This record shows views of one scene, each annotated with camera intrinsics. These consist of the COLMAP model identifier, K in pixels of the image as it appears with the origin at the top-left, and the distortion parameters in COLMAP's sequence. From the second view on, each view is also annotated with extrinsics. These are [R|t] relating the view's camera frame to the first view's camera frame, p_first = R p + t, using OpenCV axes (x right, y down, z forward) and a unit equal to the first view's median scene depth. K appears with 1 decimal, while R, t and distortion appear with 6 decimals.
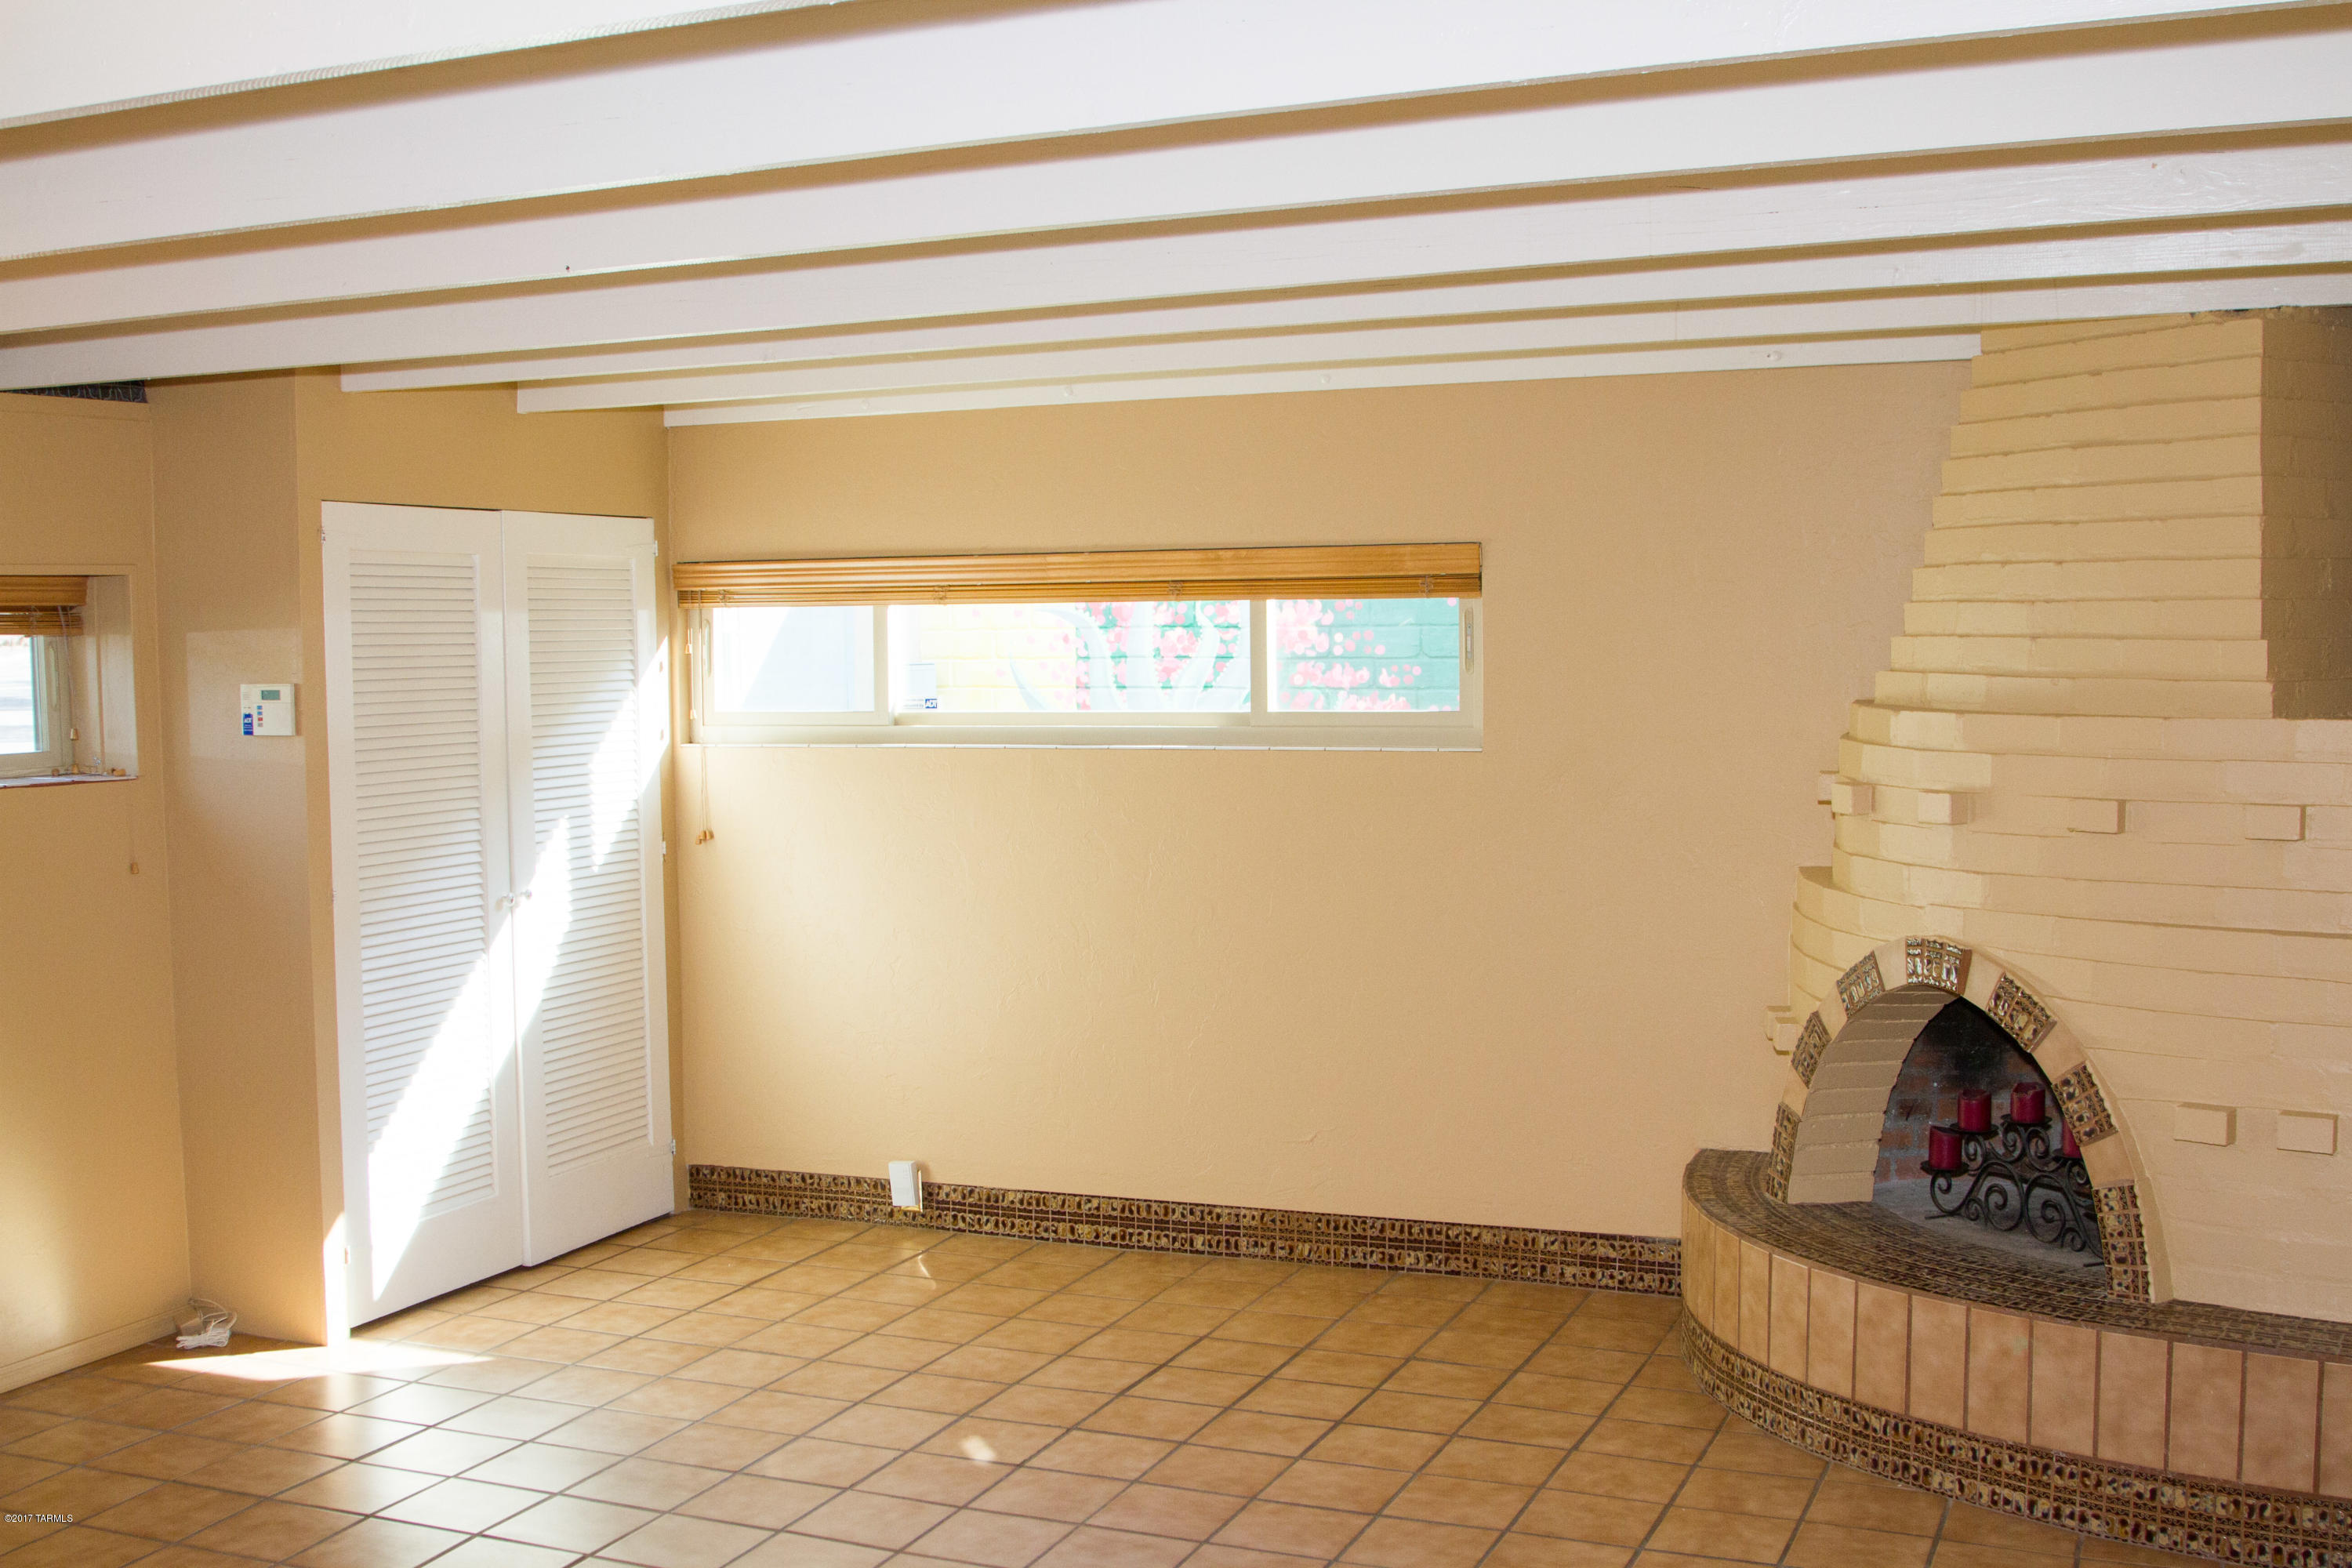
lens RADIAL K [[2588.4, 0, 1176.0], [0, 2588.4, 784.0], [0, 0, 1]] dist [-0.117090, 0.080907]
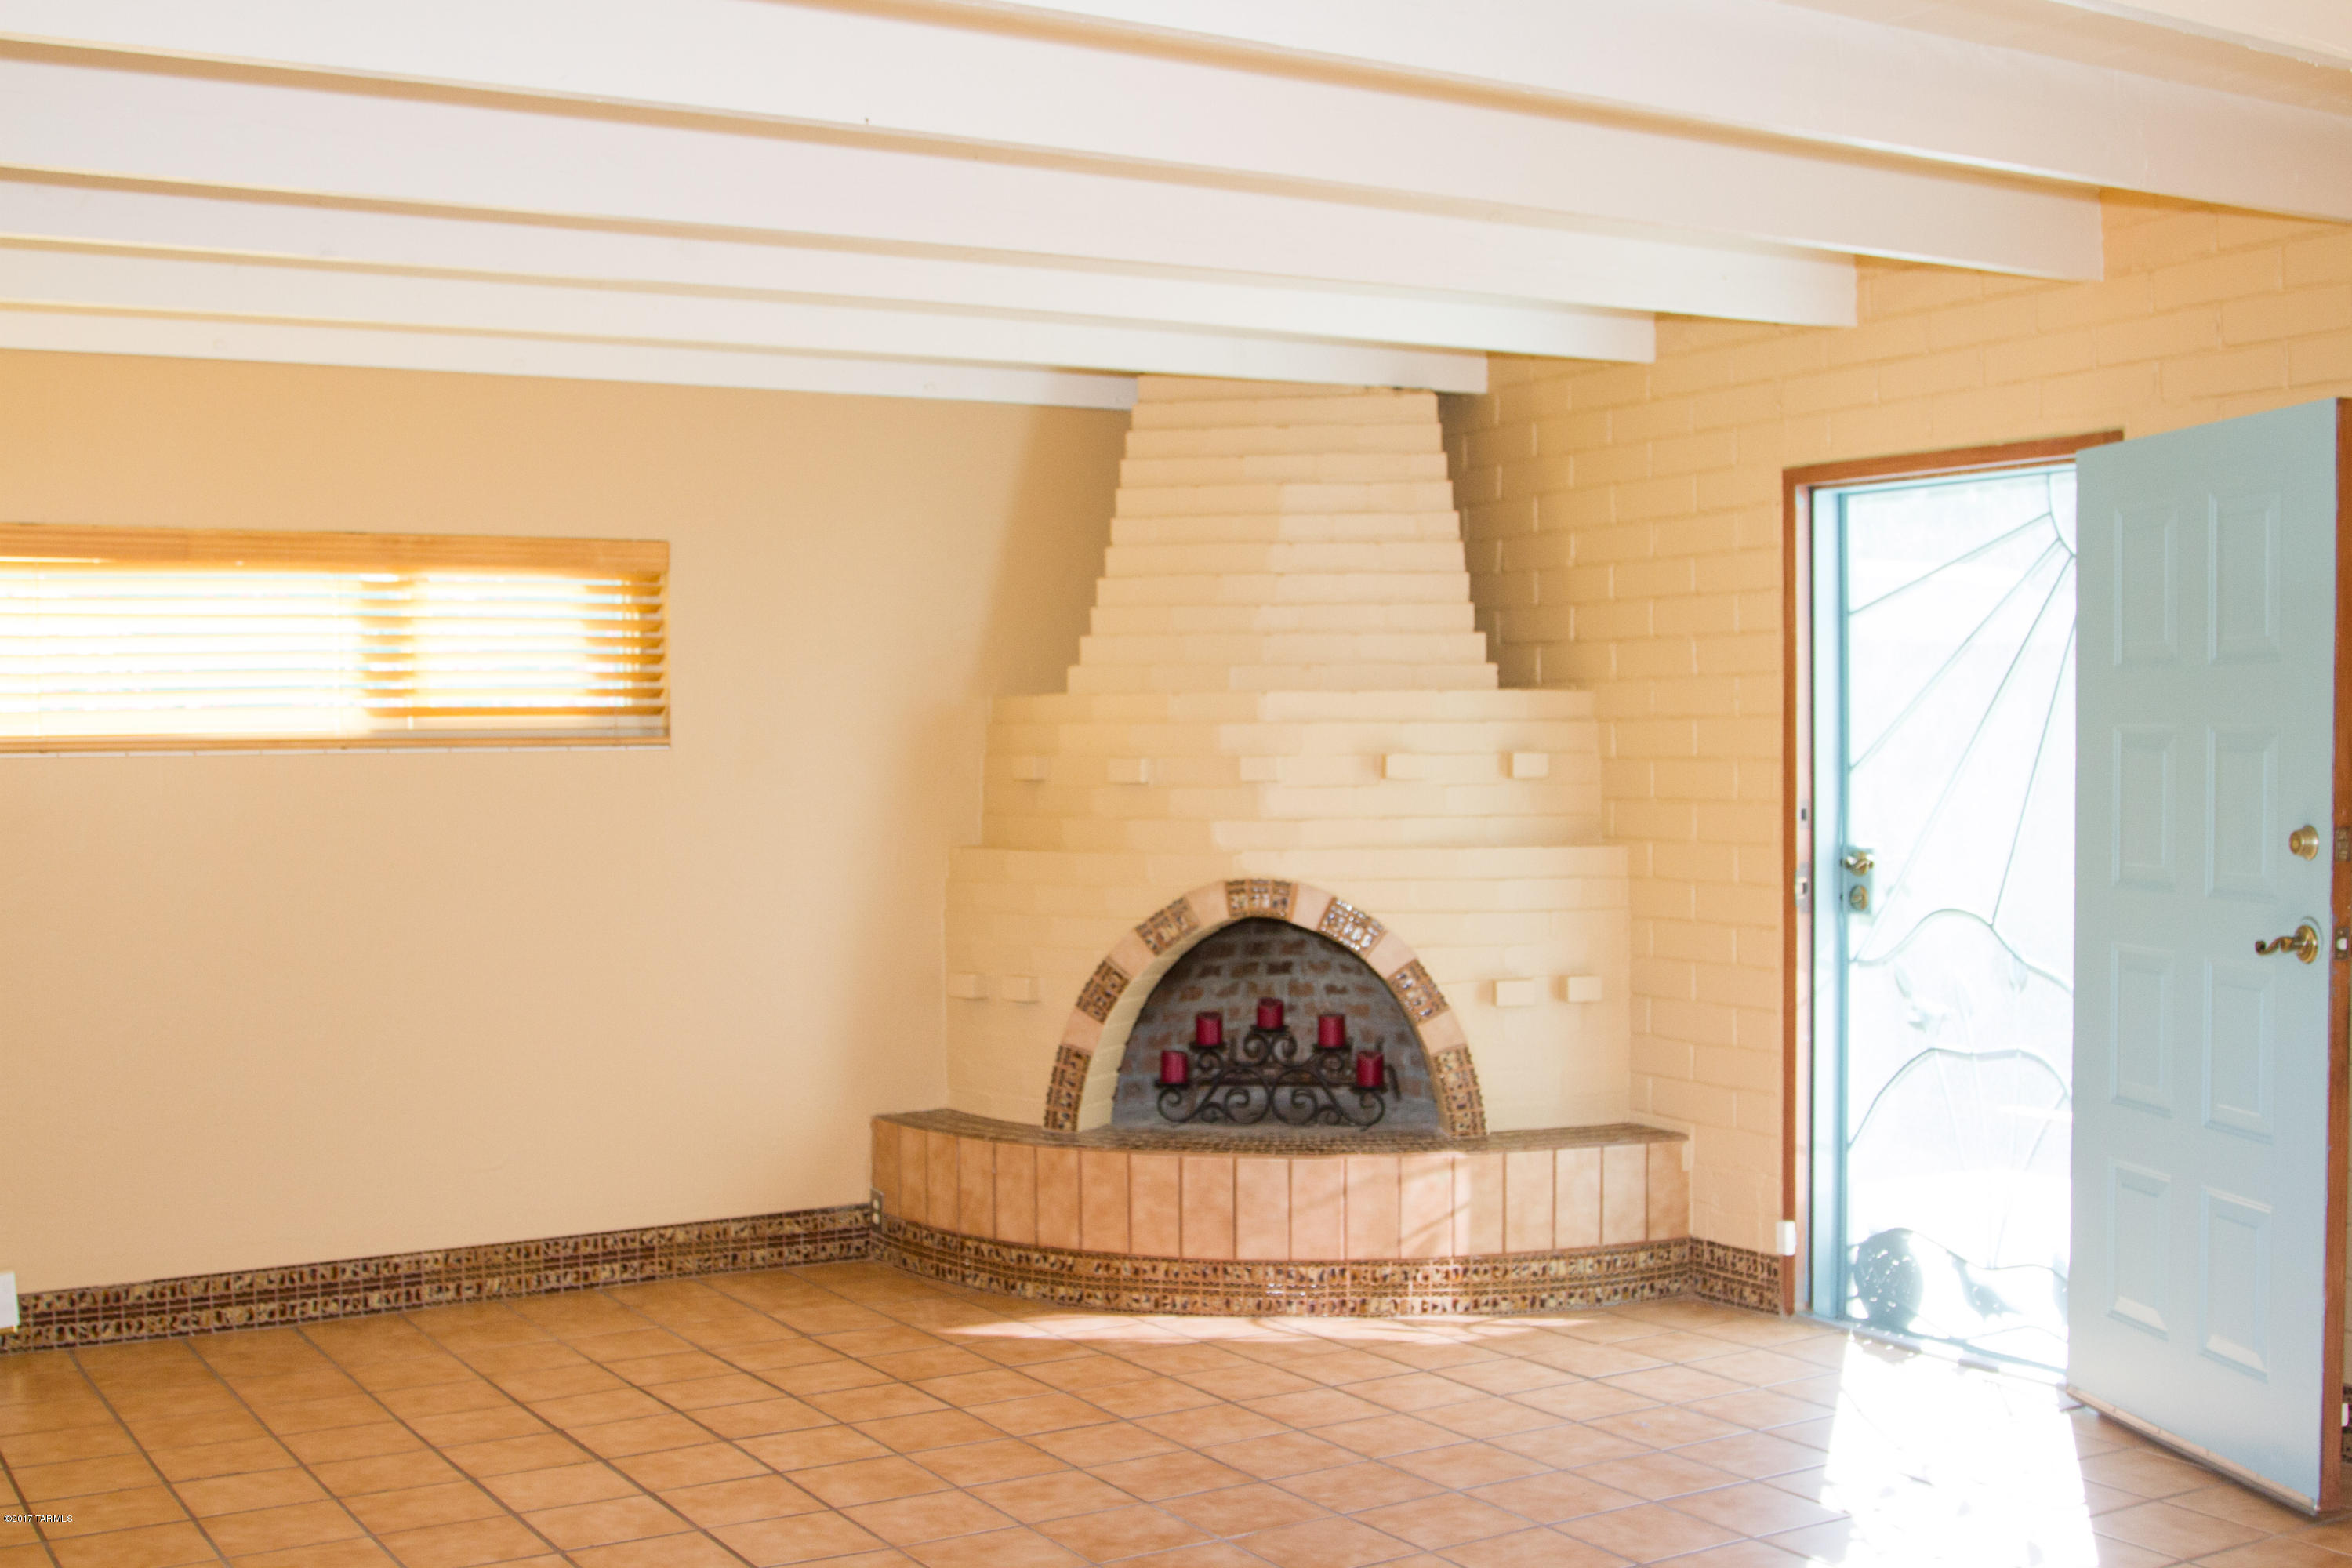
lens RADIAL K [[2588.4, 0, 1176.0], [0, 2588.4, 784.0], [0, 0, 1]] dist [-0.117090, 0.080907]
pose [[0.584394, -0.010887, 0.811397, -0.570606], [0.052352, 0.998333, -0.024310, 0.035090], [-0.809779, 0.056685, 0.583990, 0.251016]]
